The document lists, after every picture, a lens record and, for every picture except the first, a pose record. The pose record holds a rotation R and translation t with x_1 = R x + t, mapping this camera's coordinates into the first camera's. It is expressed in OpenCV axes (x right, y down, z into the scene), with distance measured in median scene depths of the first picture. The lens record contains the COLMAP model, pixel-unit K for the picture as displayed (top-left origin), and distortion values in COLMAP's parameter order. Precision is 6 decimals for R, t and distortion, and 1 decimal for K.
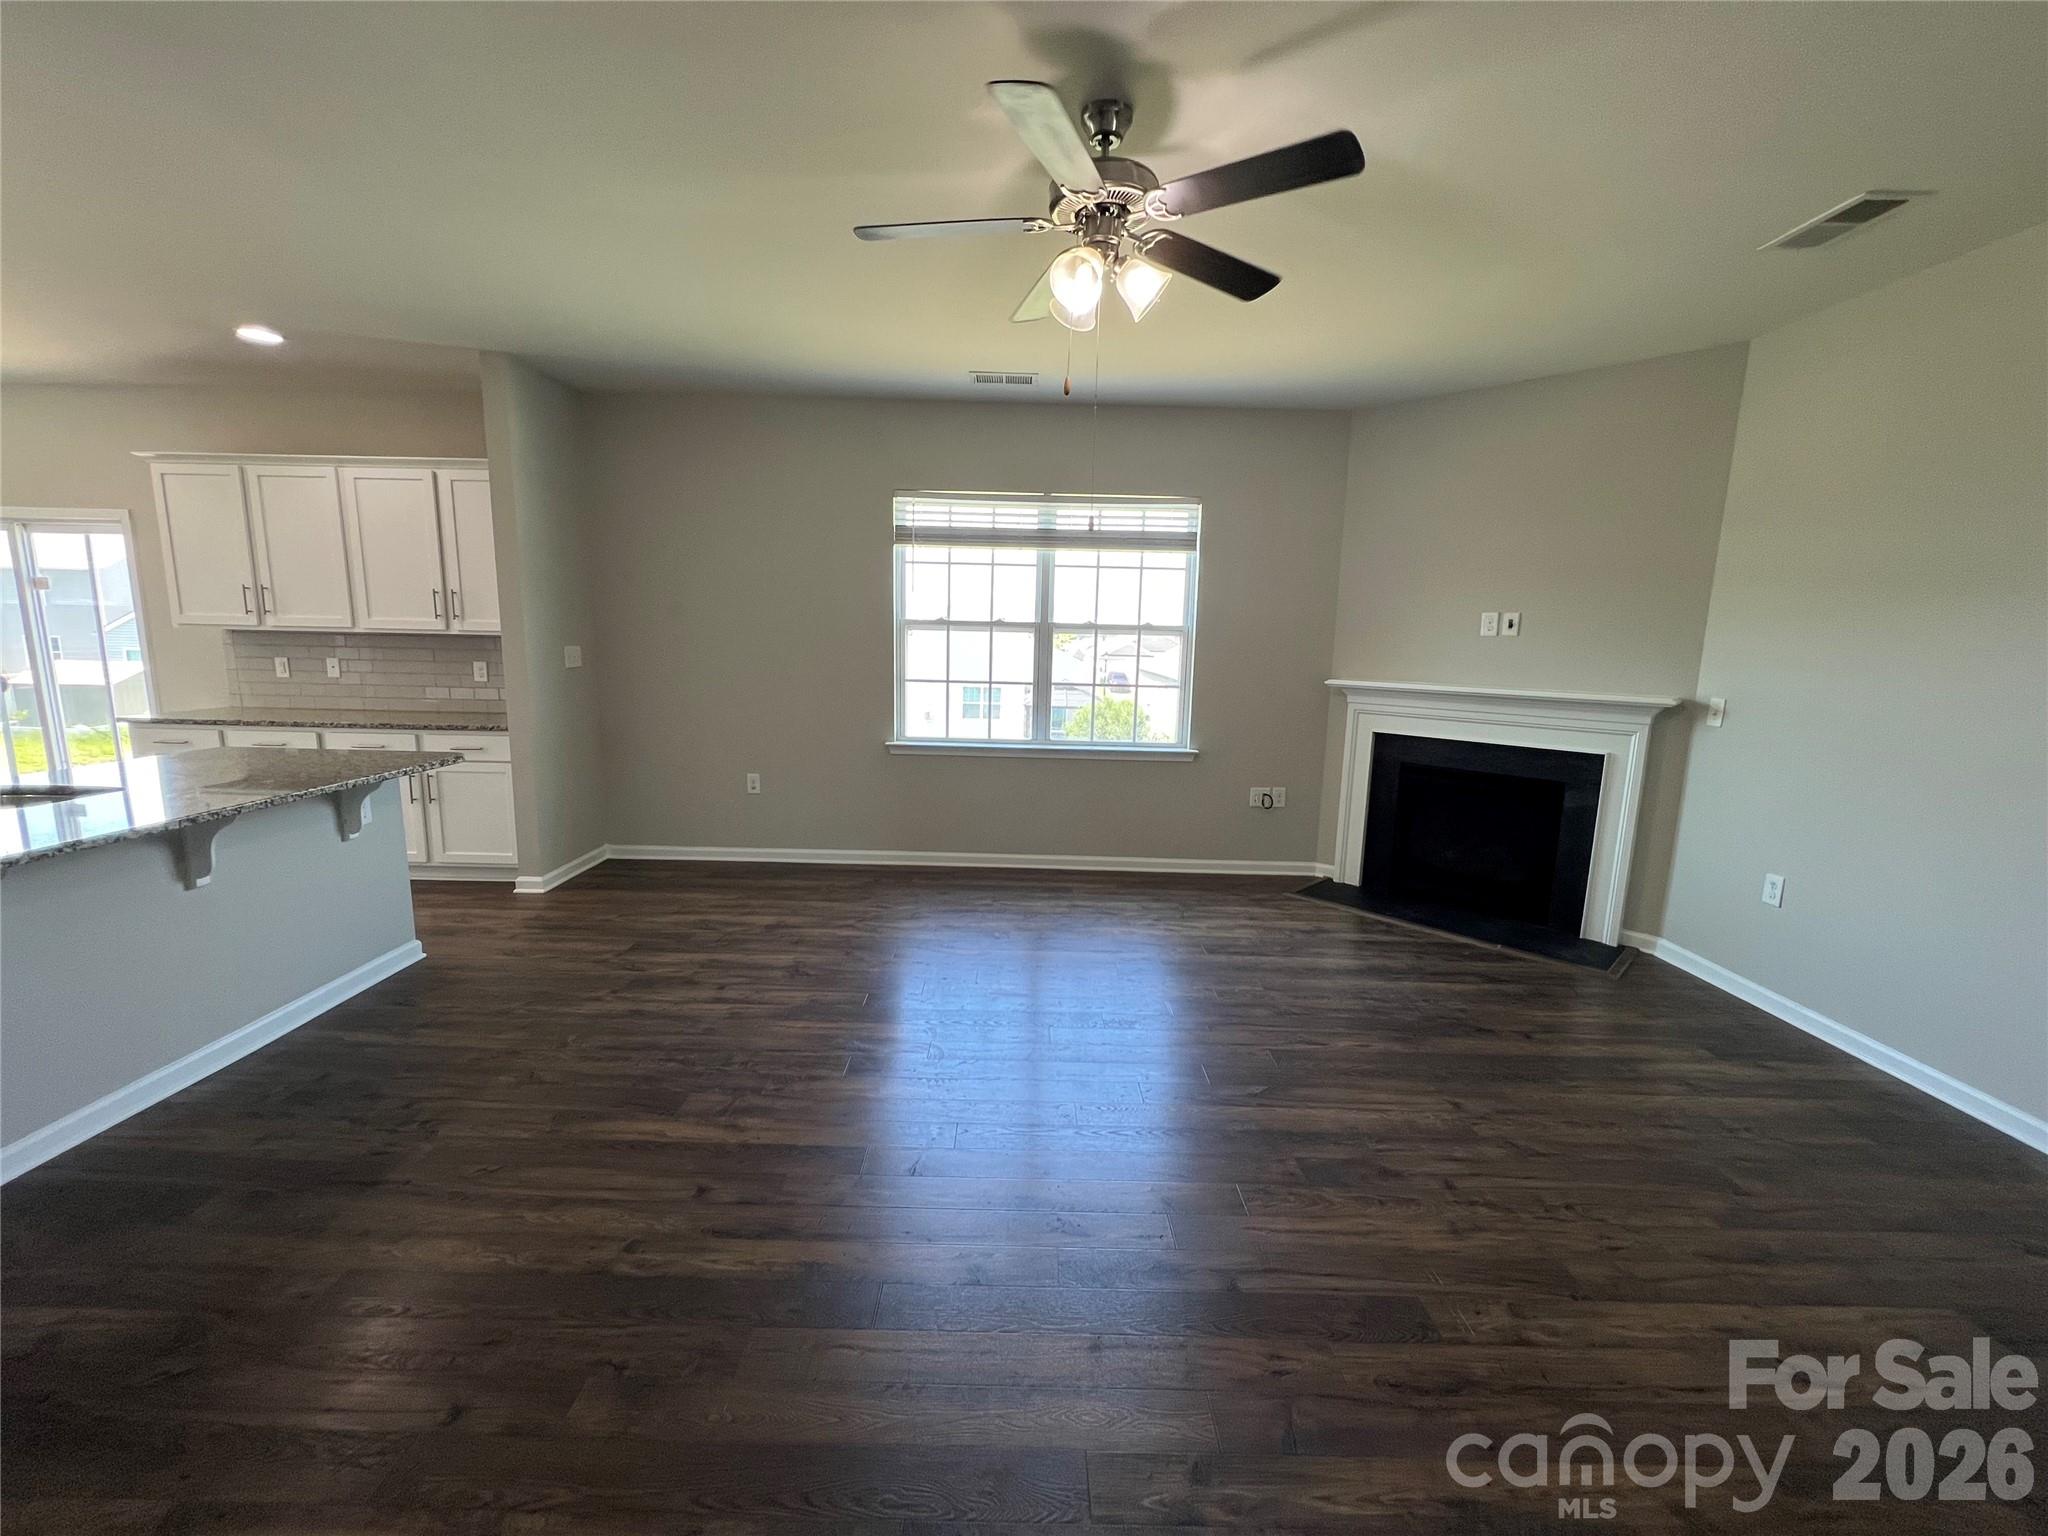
lens RADIAL K [[811.3, 0, 1028.0], [0, 811.3, 764.6], [0, 0, 1]] dist [-0.000148, 0.000121]
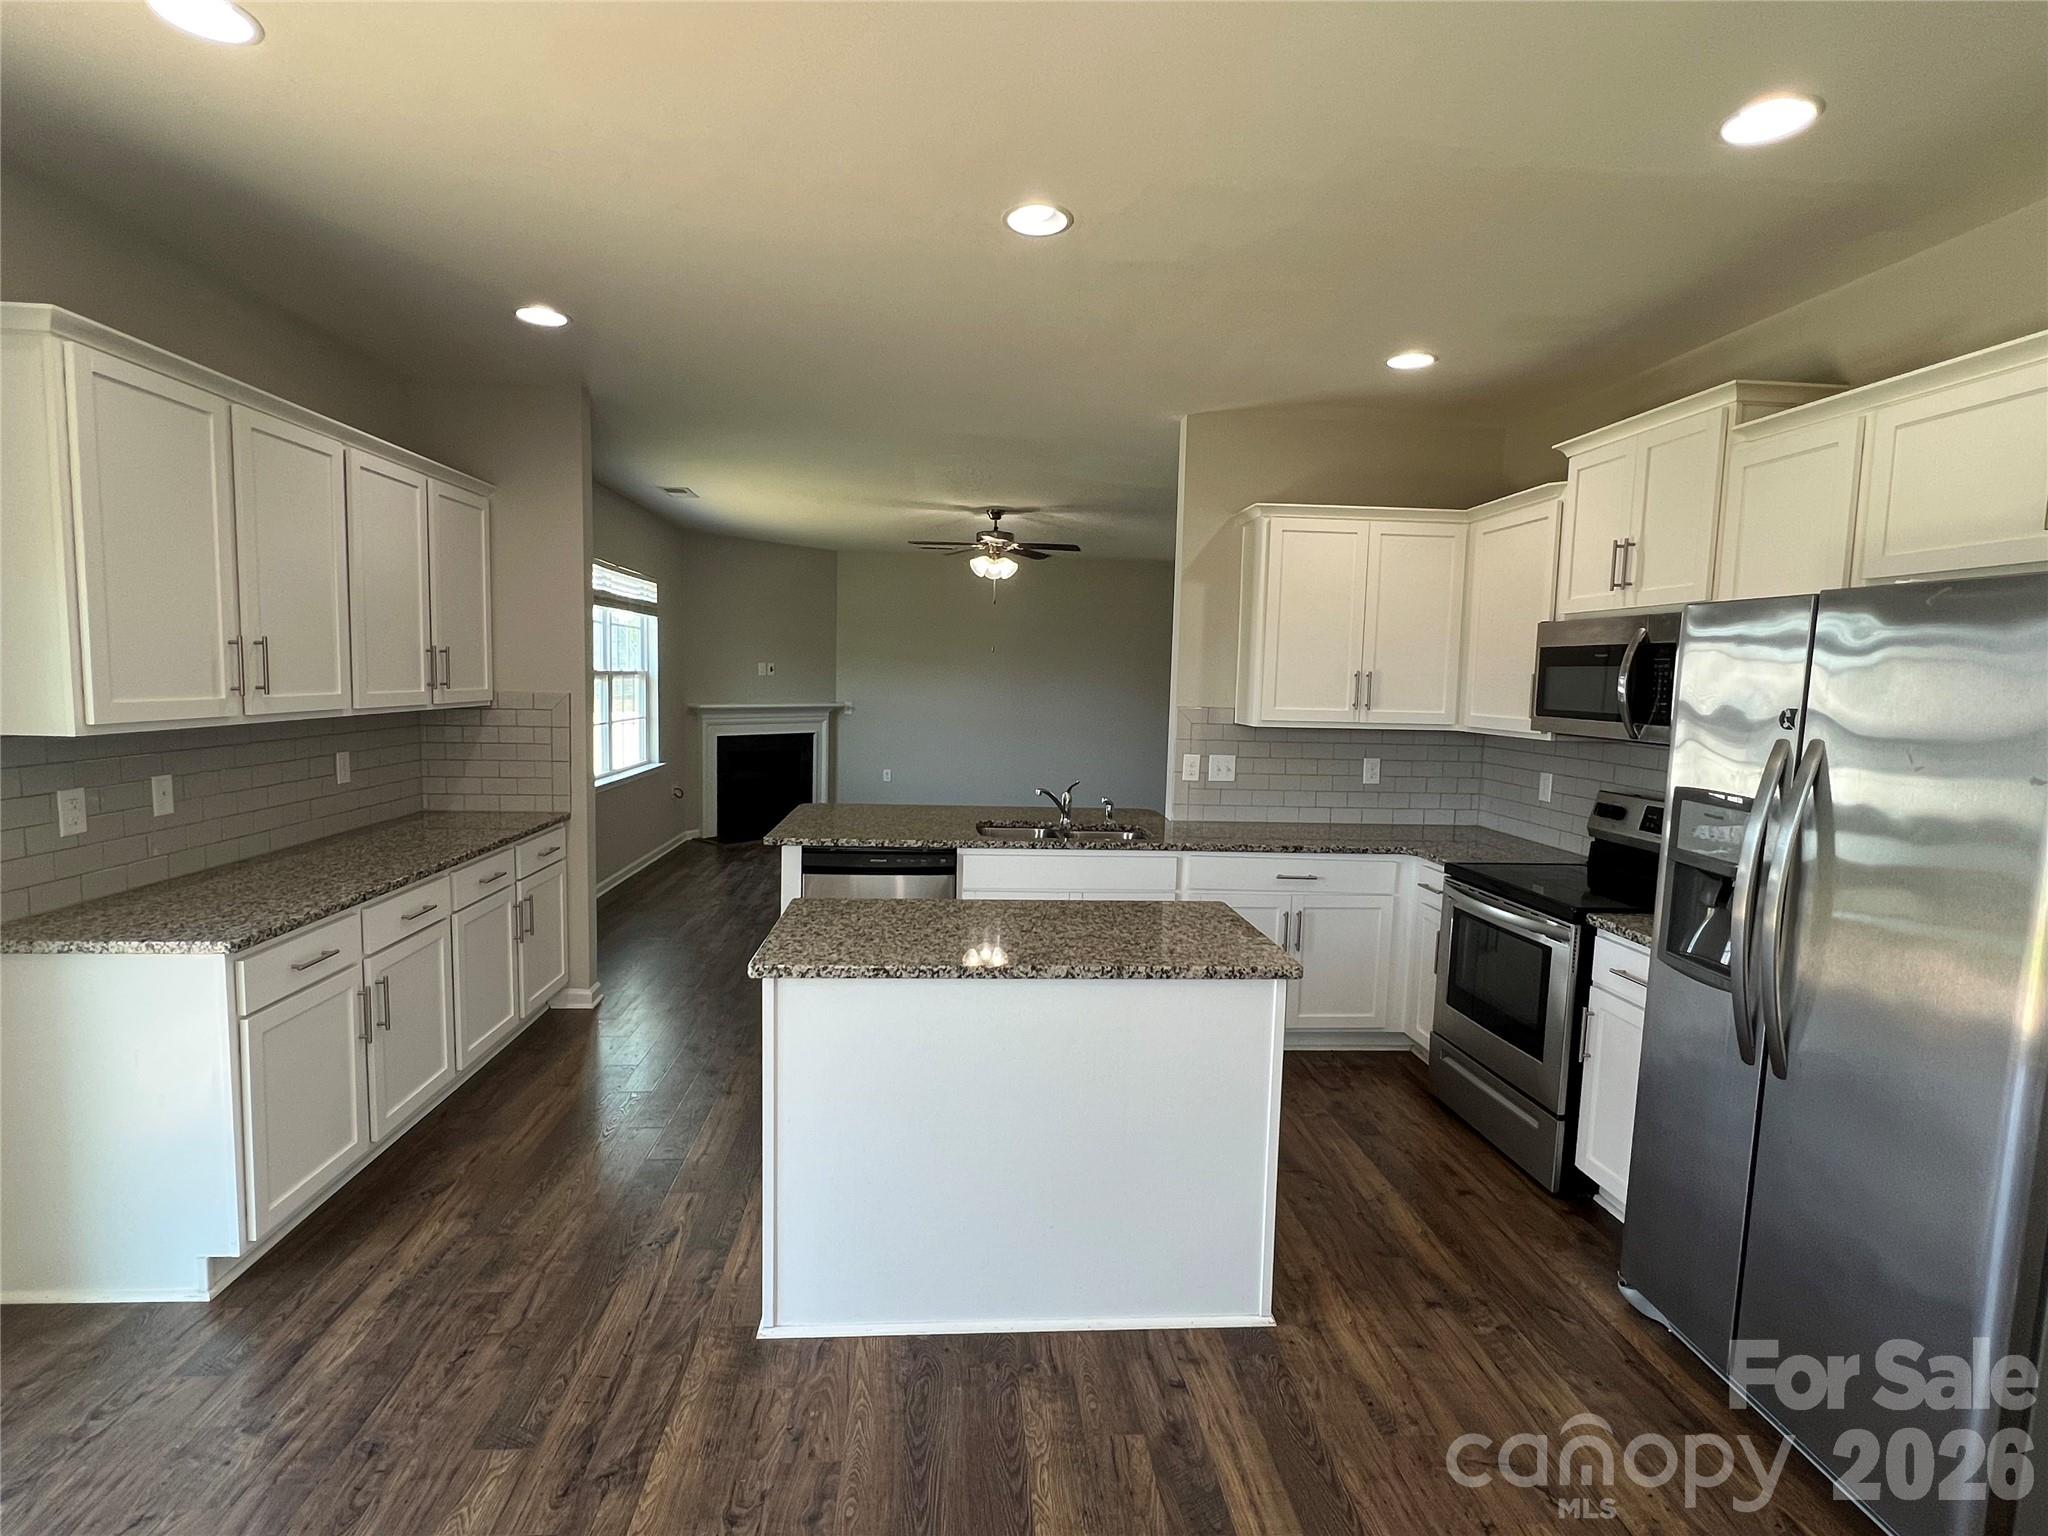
lens RADIAL K [[1006.0, 0, 1012.1], [0, 1006.0, 765.2], [0, 0, 1]] dist [-0.002796, 0.000318]
pose [[-0.063569, -0.115051, 0.991323, -1.638247], [0.137611, 0.982833, 0.122890, -0.155739], [-0.988444, 0.144229, -0.046646, 0.573096]]
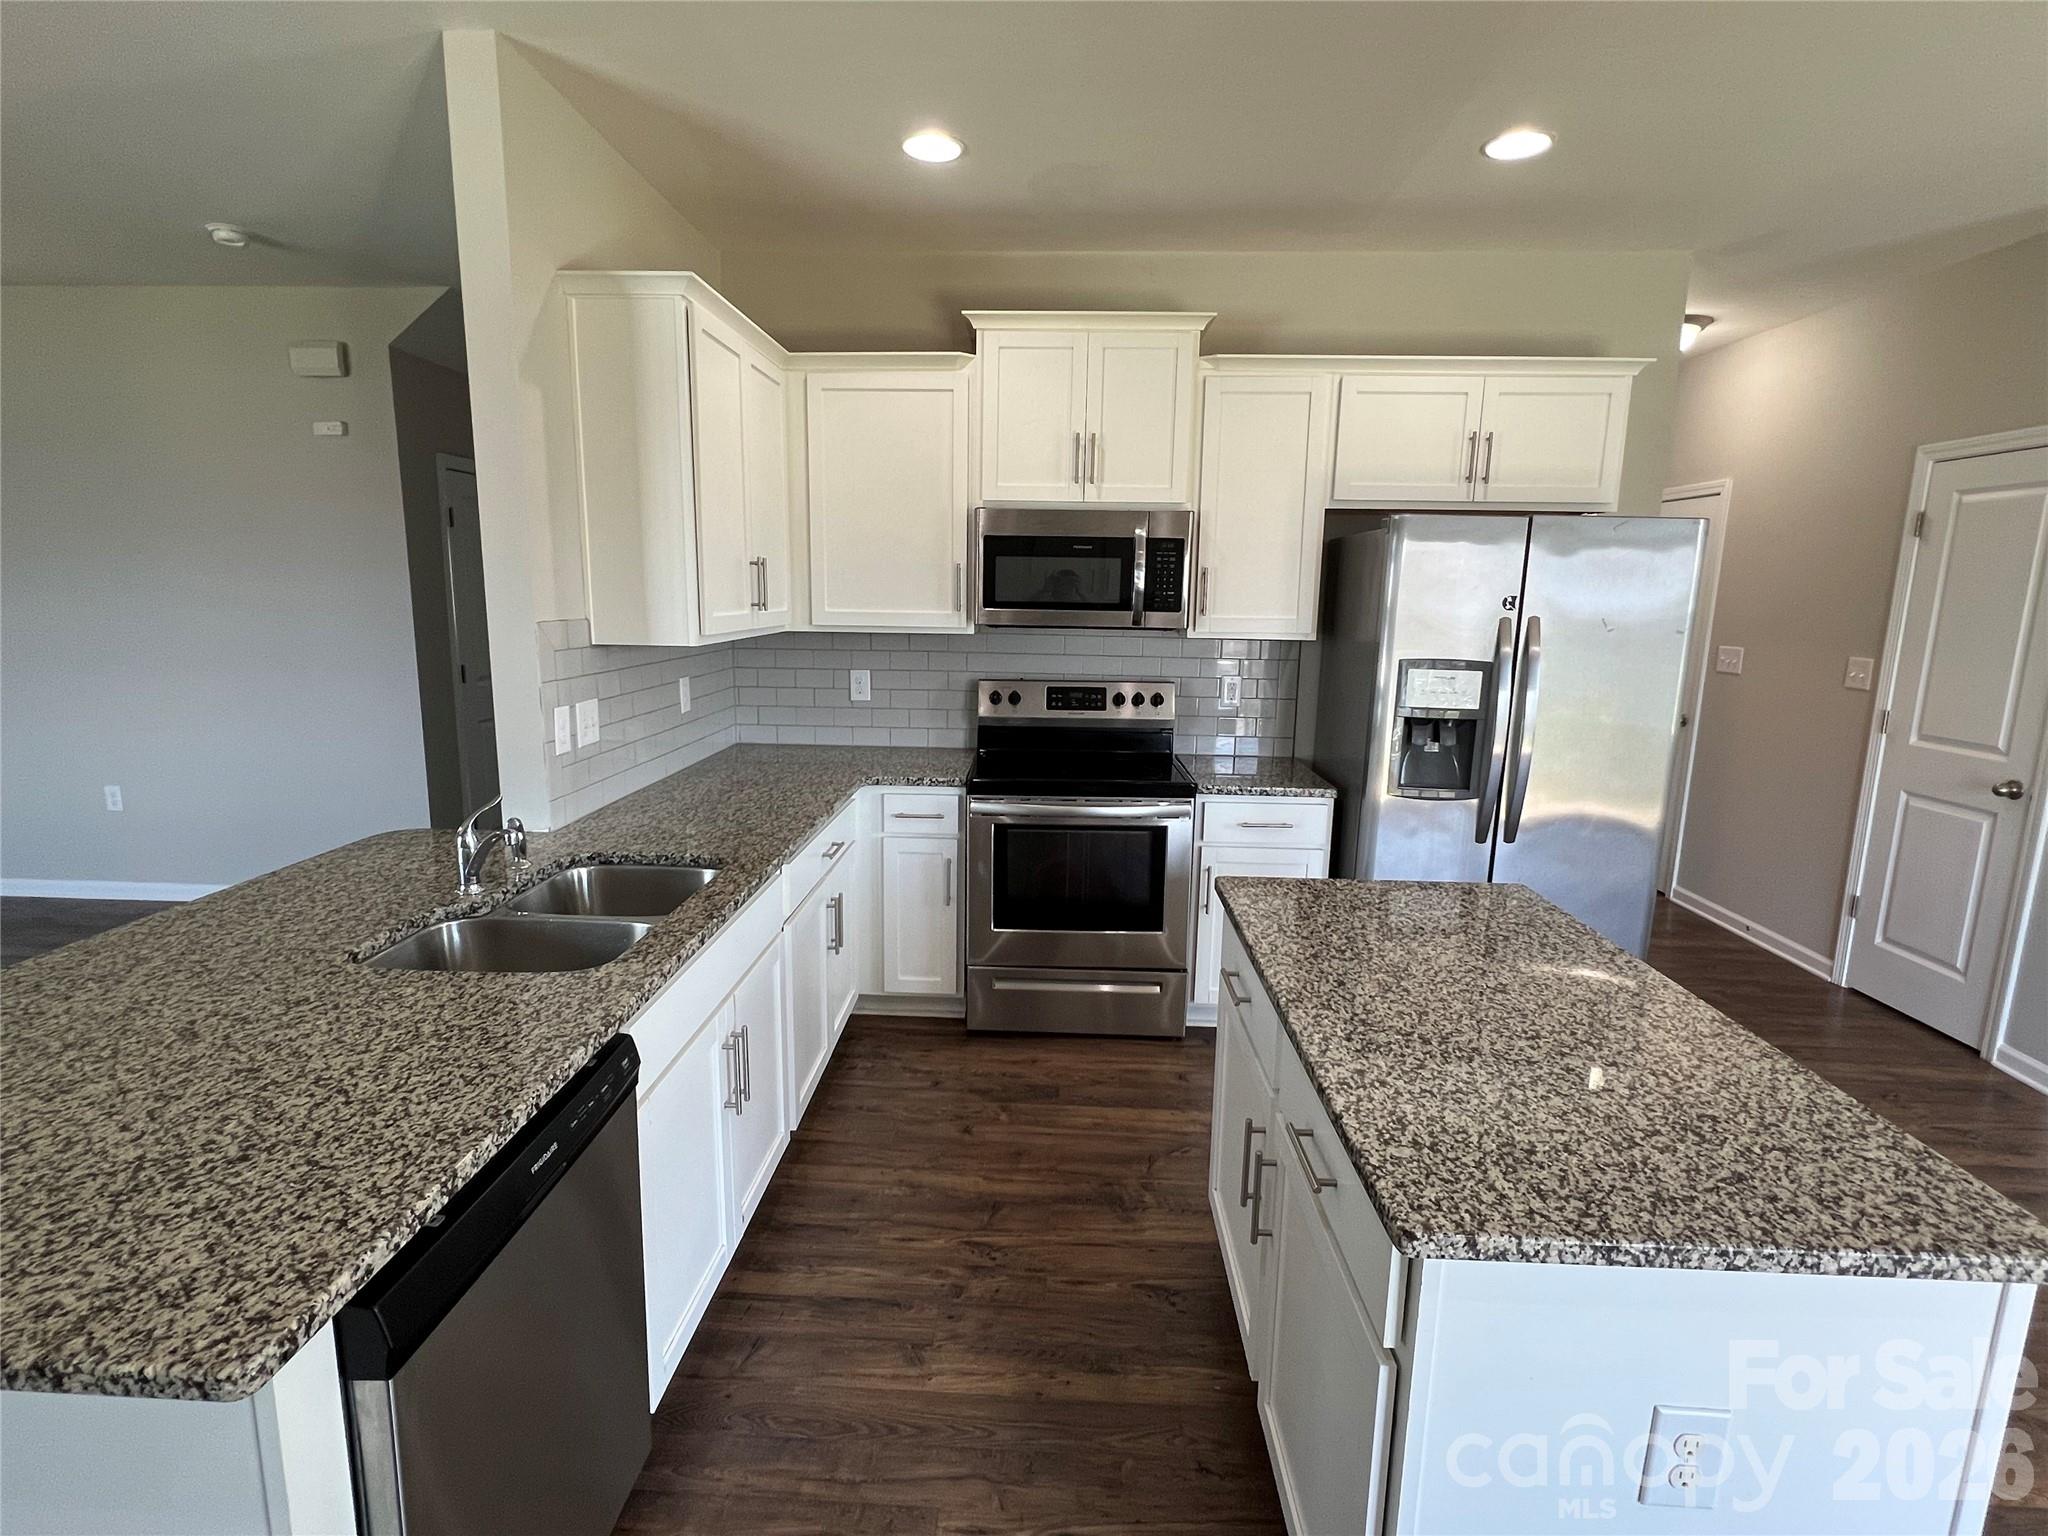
lens RADIAL K [[1006.0, 0, 1012.1], [0, 1006.0, 765.2], [0, 0, 1]] dist [-0.002796, 0.000318]
pose [[-0.997842, -0.047376, 0.045471, -0.901536], [-0.029395, 0.941463, 0.335832, -0.184456], [-0.058719, 0.333770, -0.940824, 0.883699]]
